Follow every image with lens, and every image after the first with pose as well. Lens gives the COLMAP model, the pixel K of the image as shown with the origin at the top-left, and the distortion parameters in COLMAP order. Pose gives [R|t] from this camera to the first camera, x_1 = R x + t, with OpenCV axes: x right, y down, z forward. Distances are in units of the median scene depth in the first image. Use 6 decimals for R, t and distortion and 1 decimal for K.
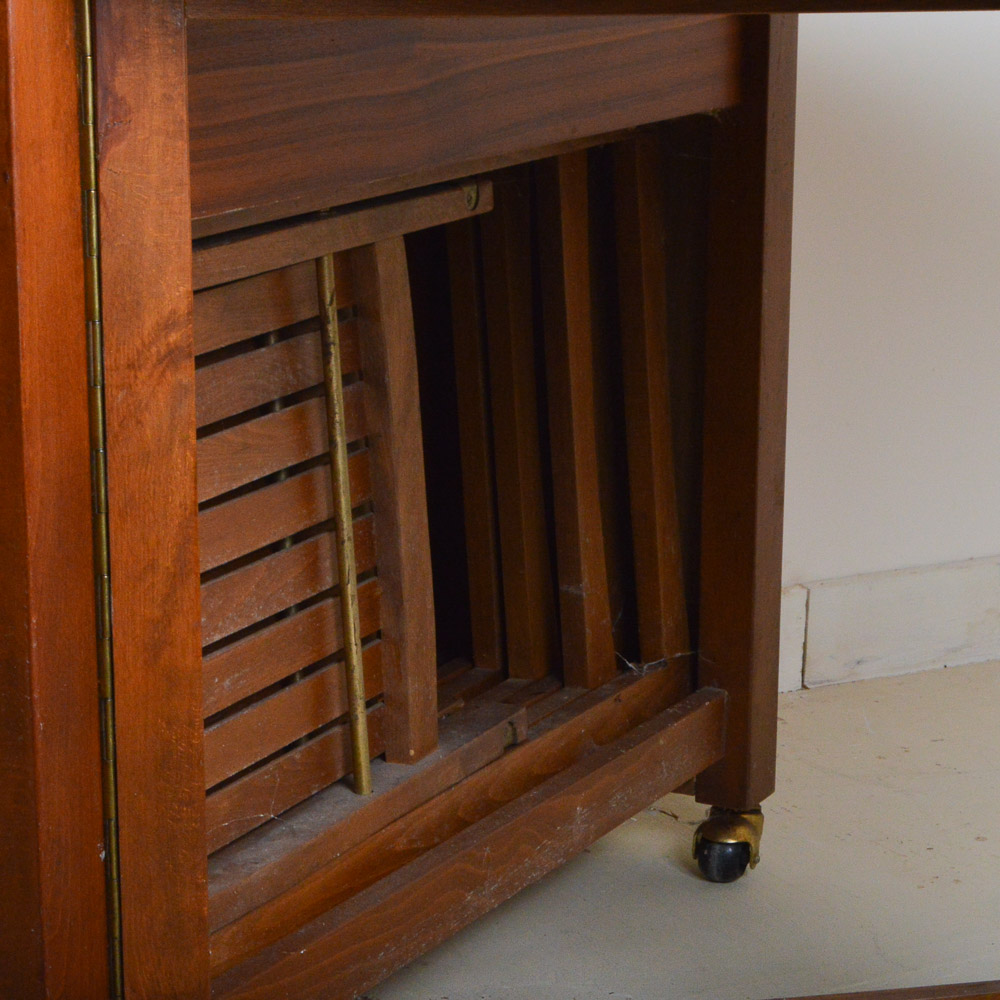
lens RADIAL K [[2732.5, 0, 501.4], [0, 2732.5, 500.0], [0, 0, 1]] dist [0.013318, 0.000000]
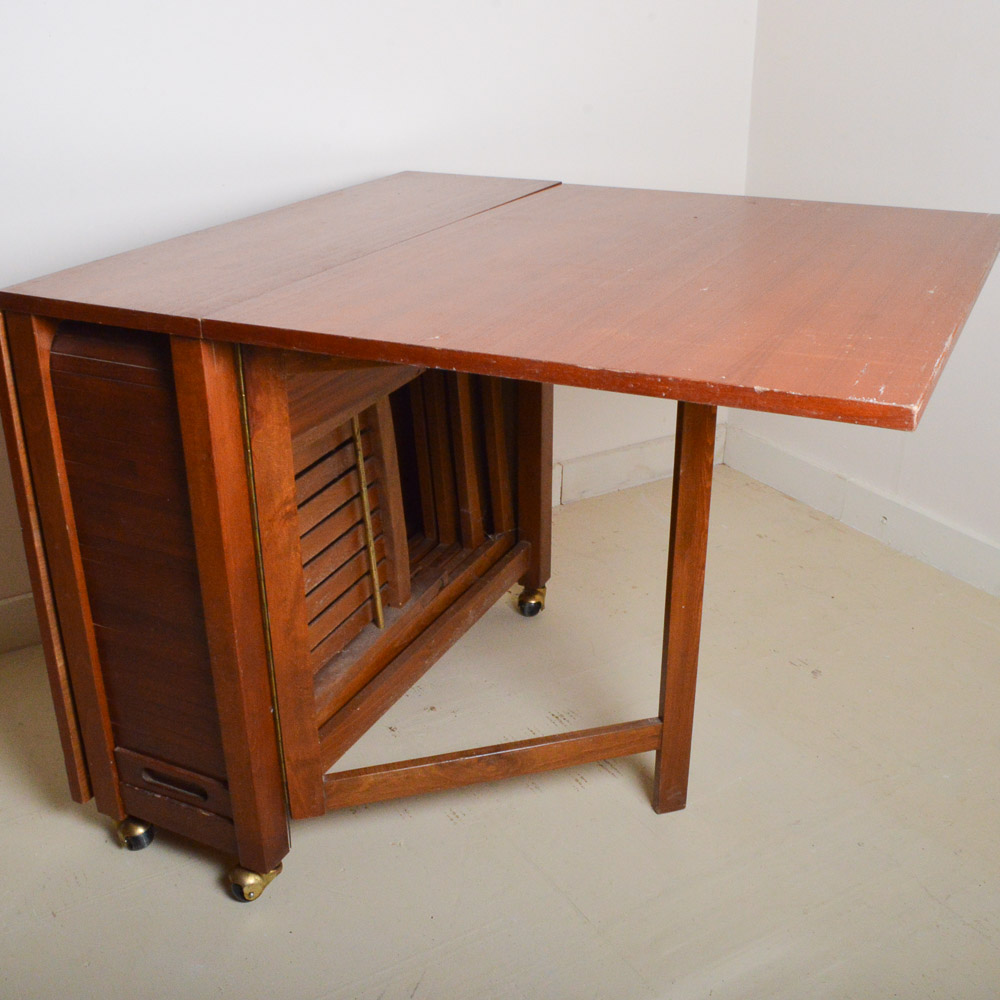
lens RADIAL K [[1093.6, 0, 500.6], [0, 1093.6, 497.6], [0, 0, 1]] dist [-0.070283, 0.000000]
pose [[0.998140, -0.032459, 0.051608, 0.009308], [0.023139, 0.984844, 0.171894, -0.172248], [-0.056405, -0.170380, 0.983763, 0.065432]]
